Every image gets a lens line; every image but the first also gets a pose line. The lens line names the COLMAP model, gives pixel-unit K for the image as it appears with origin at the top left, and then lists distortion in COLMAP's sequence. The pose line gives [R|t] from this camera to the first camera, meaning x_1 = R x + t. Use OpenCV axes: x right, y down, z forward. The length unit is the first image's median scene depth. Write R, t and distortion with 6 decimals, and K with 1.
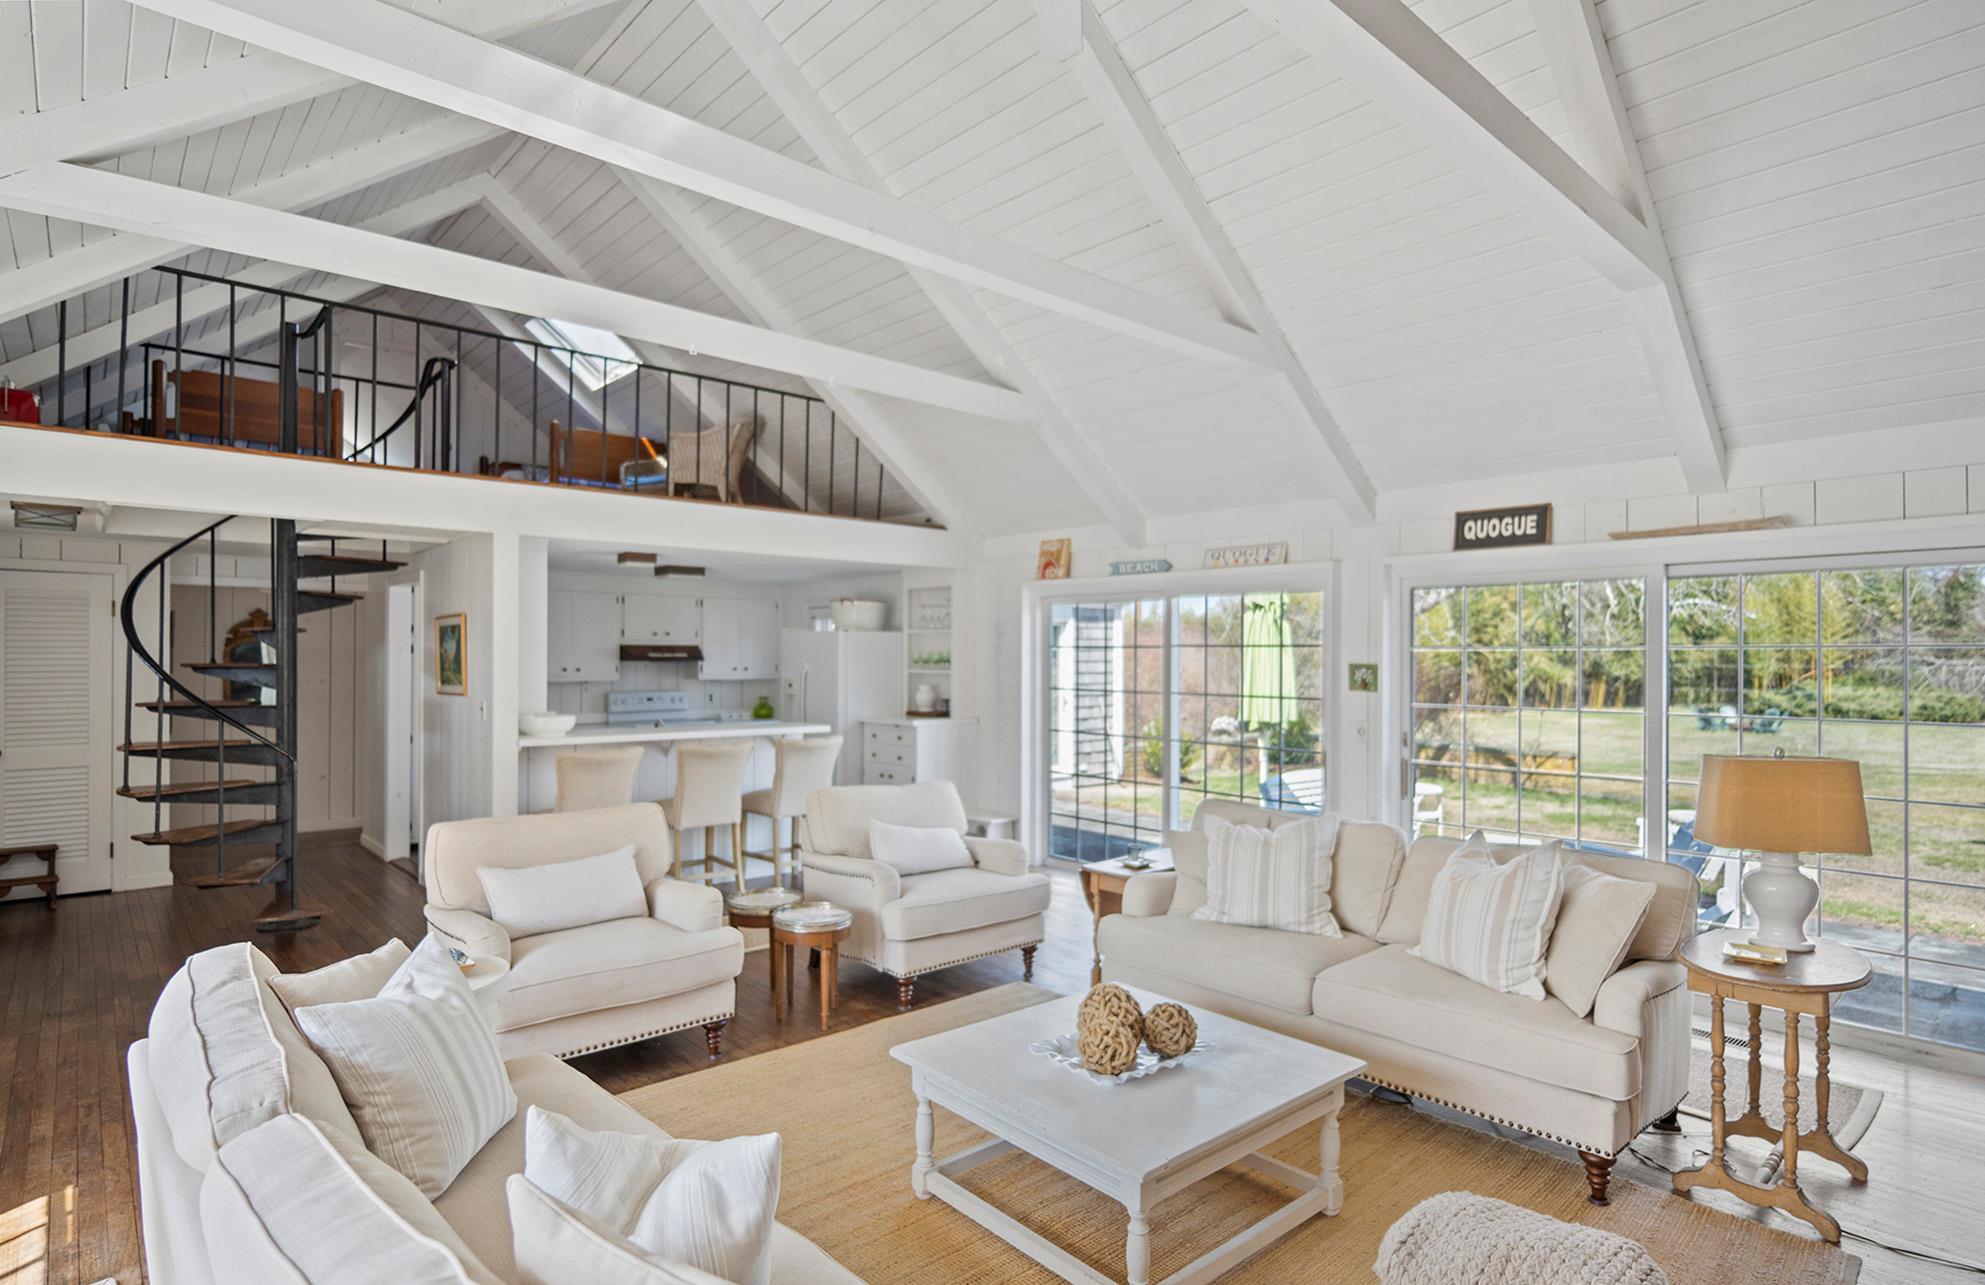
lens RADIAL K [[1033.9, 0, 992.7], [0, 1033.9, 650.5], [0, 0, 1]] dist [-0.000397, -0.000048]
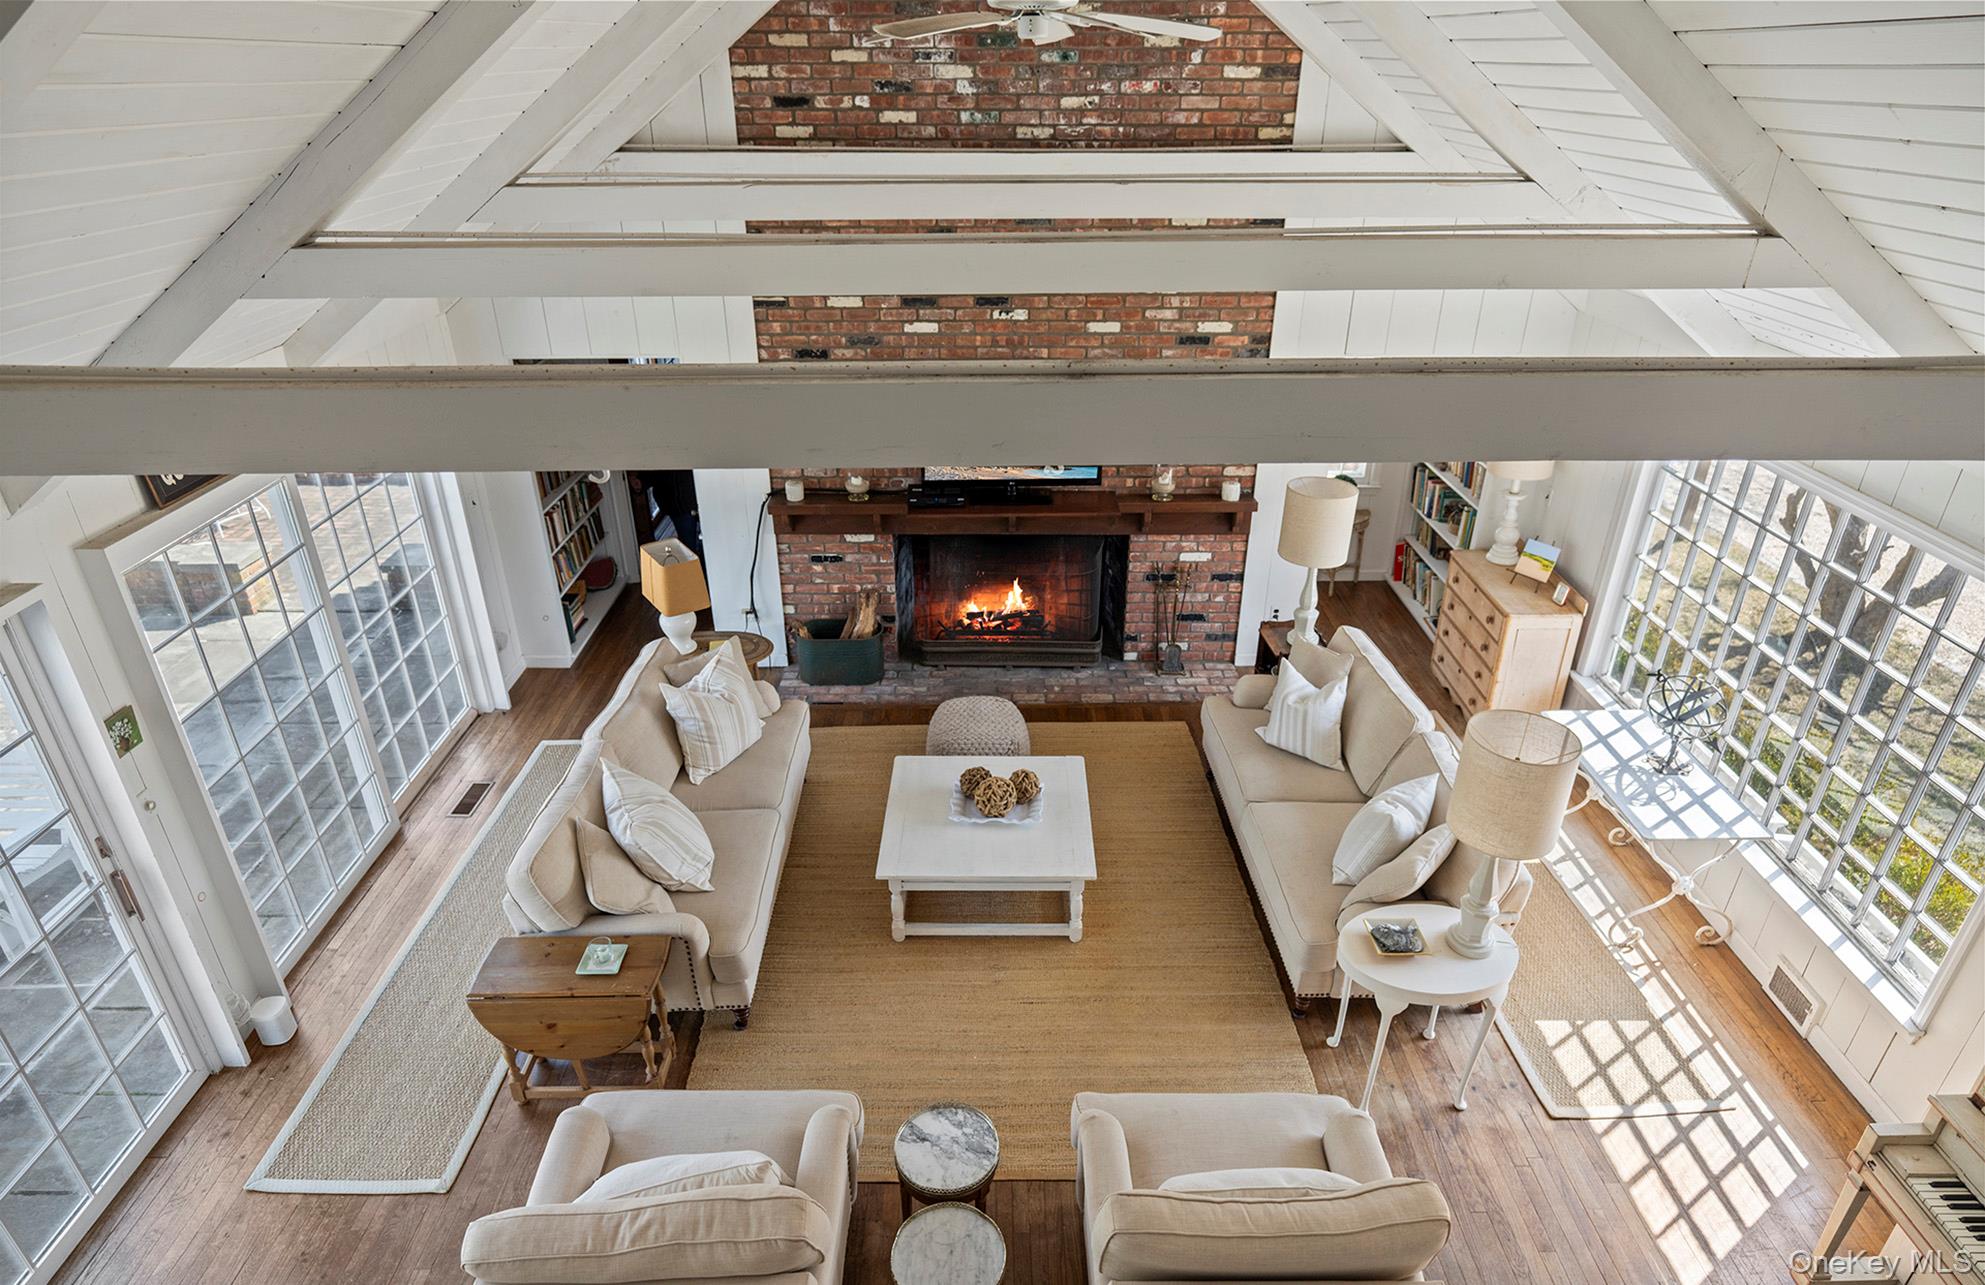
lens RADIAL K [[1121.2, 0, 987.5], [0, 1121.2, 651.2], [0, 0, 1]] dist [0.001920, 0.002673]
pose [[-0.750577, -0.314419, 0.581185, -0.470641], [-0.007148, 0.883351, 0.468658, -0.380290], [-0.660745, 0.347610, -0.665270, 1.185839]]
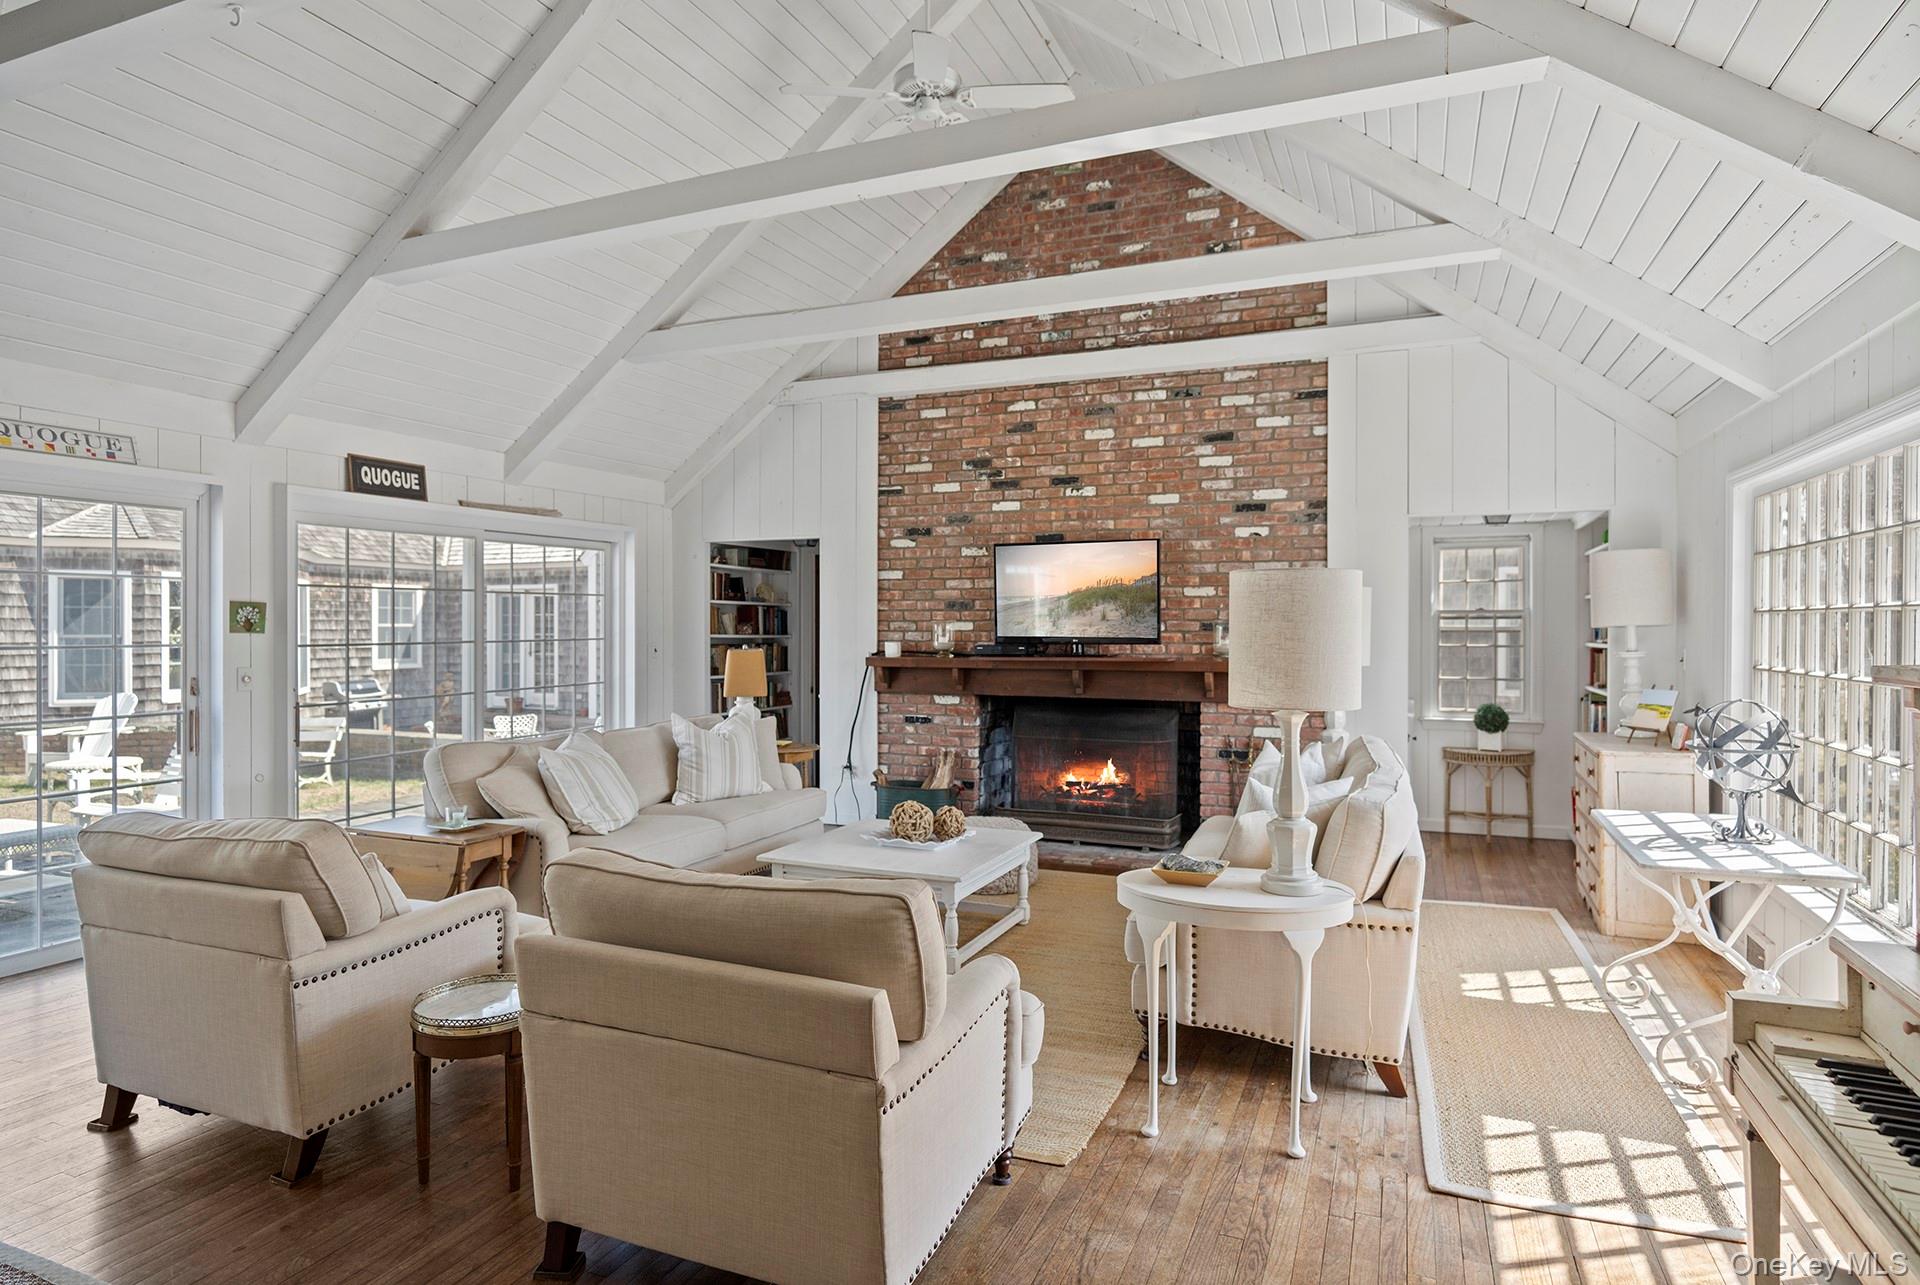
lens RADIAL K [[1047.9, 0, 968.8], [0, 1047.9, 629.7], [0, 0, 1]] dist [-0.000296, -0.000693]
pose [[-0.433985, -0.012271, 0.900837, -0.760970], [-0.008373, 0.999919, 0.009587, 0.025015], [-0.900881, -0.003382, -0.434053, 0.909105]]
